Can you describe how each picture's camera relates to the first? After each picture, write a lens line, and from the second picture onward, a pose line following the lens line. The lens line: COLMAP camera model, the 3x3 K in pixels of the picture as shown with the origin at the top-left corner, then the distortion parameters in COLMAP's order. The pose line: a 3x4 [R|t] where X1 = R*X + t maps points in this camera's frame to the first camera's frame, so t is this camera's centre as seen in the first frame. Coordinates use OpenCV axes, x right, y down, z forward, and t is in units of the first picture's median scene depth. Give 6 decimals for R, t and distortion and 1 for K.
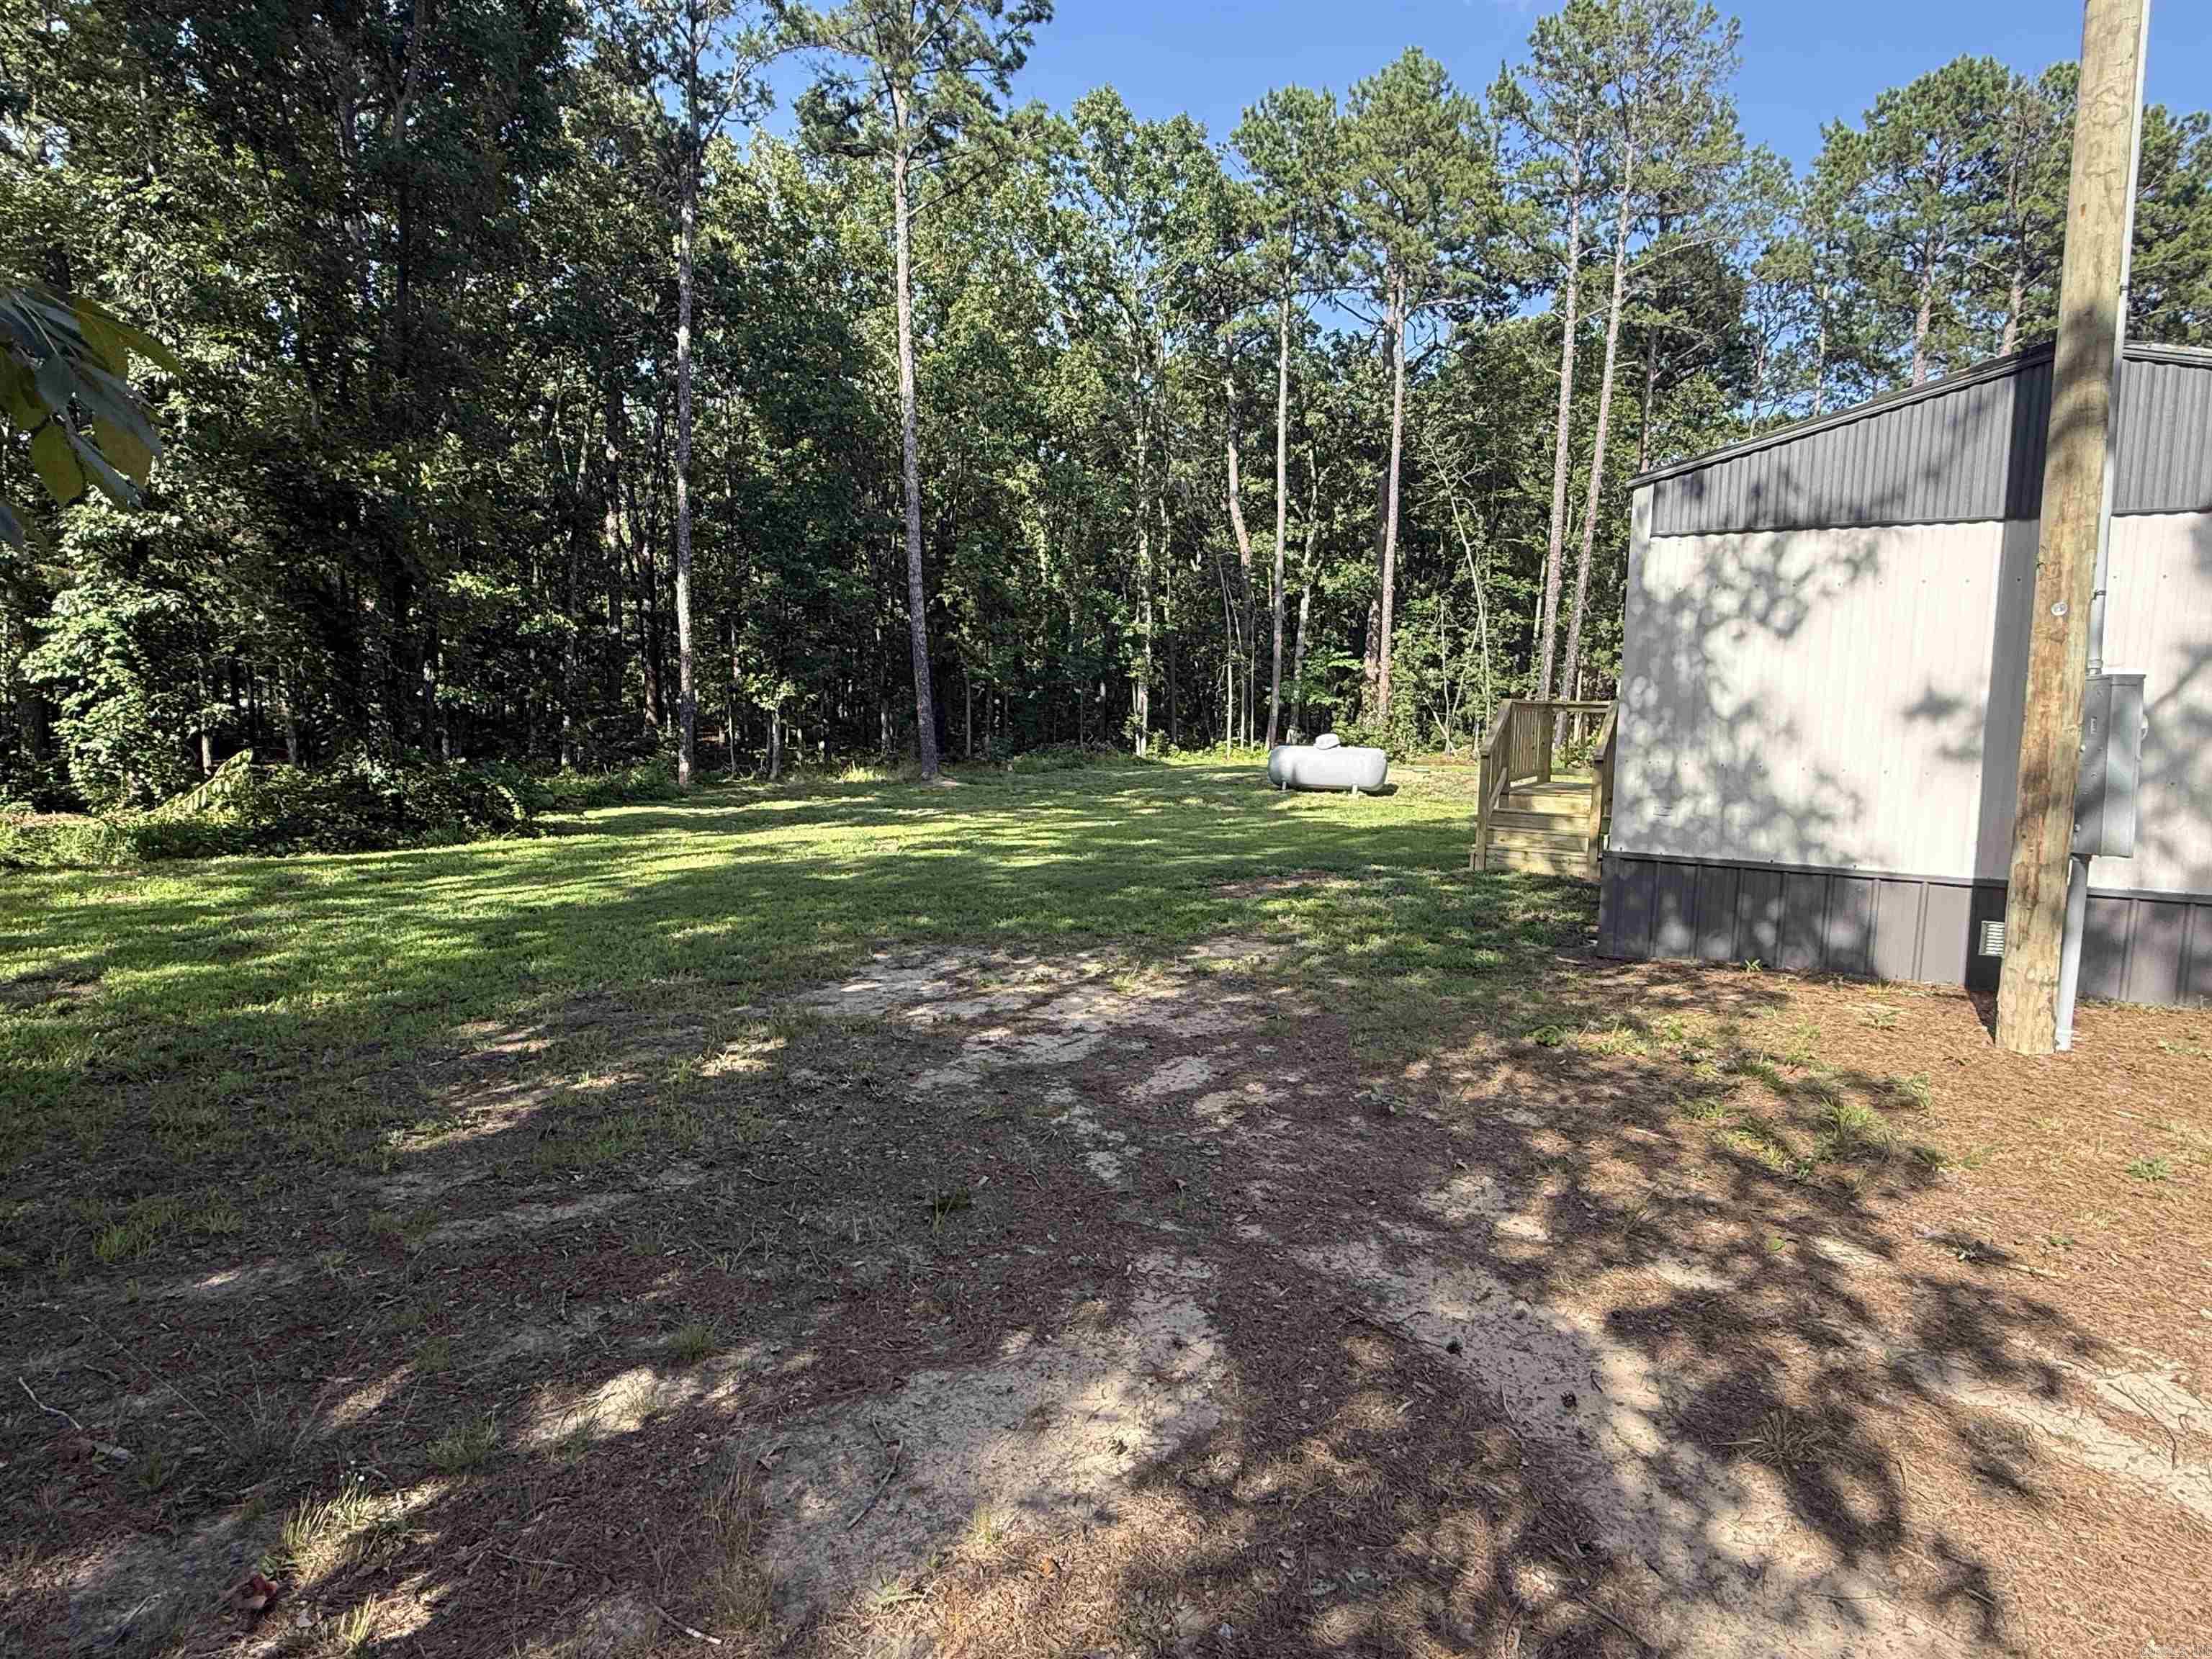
lens RADIAL K [[1245.1, 0, 1091.5], [0, 1245.1, 830.1], [0, 0, 1]] dist [0.004511, -0.000162]
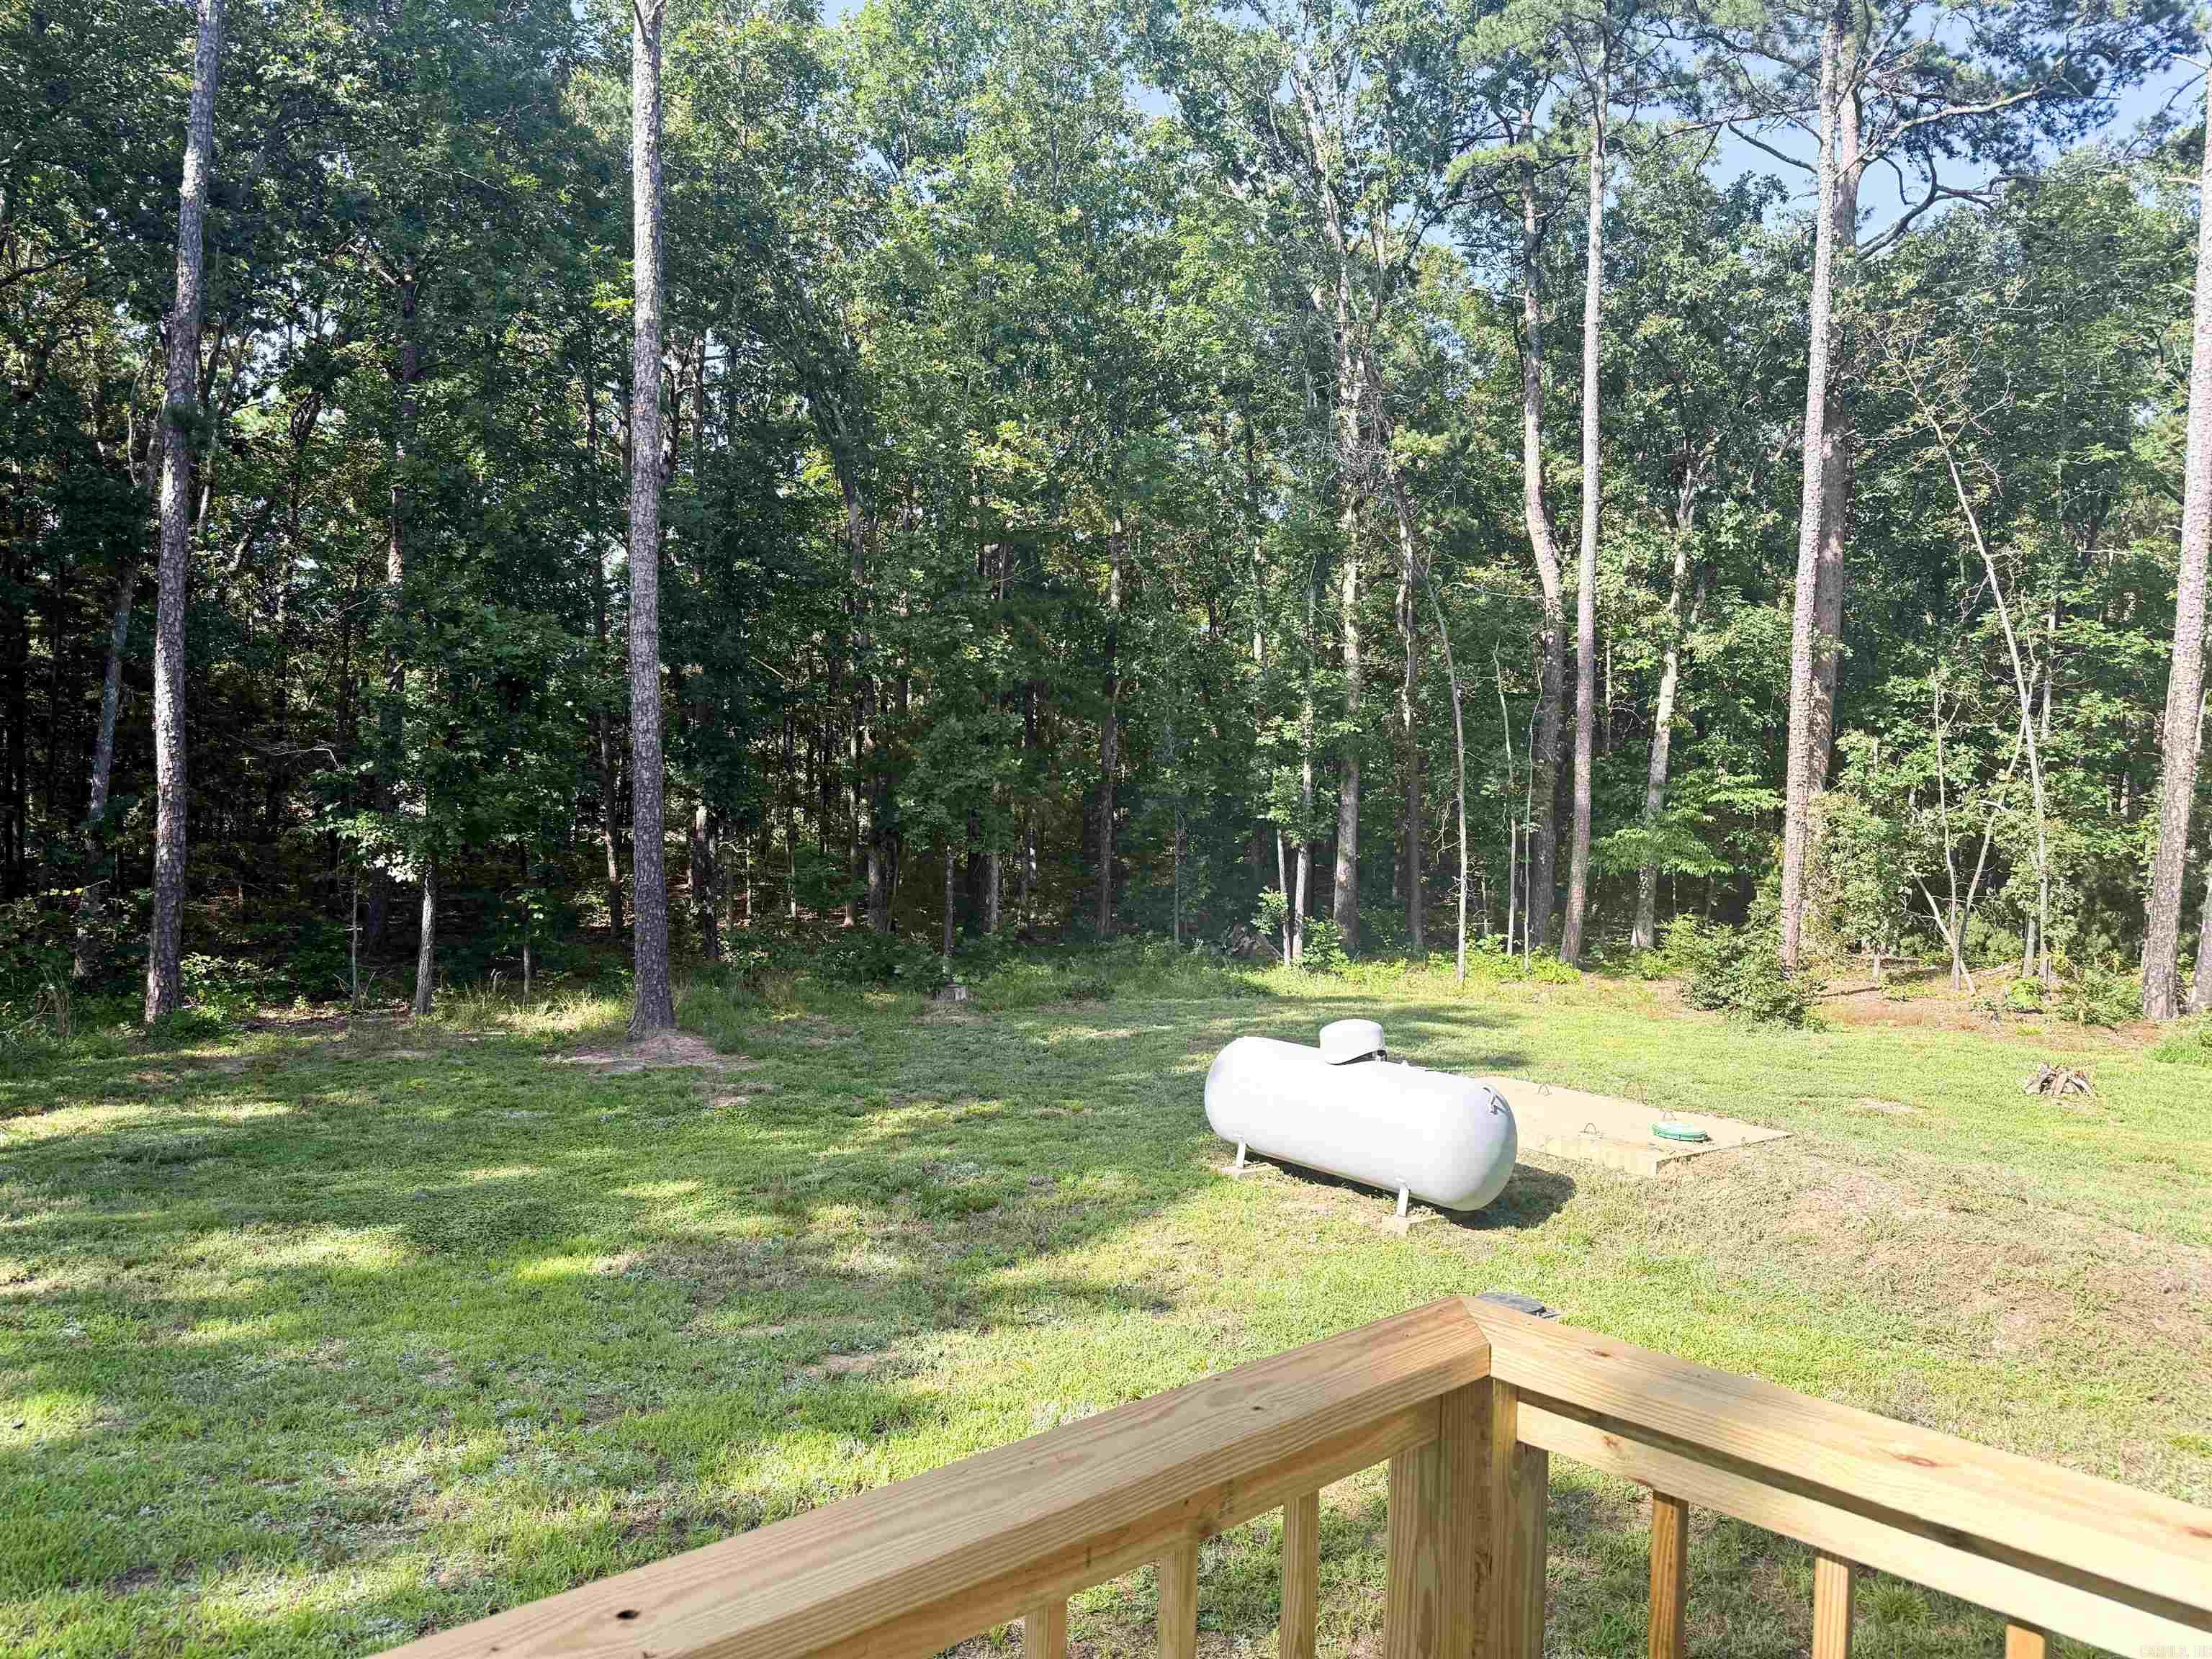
lens RADIAL K [[1565.6, 0, 1093.8], [0, 1565.6, 833.6], [0, 0, 1]] dist [0.091529, -0.095996]
pose [[0.958770, 0.019534, -0.283510, 0.233069], [-0.046396, 0.995009, -0.088345, -0.083285], [0.280369, 0.097856, 0.954891, 0.515307]]
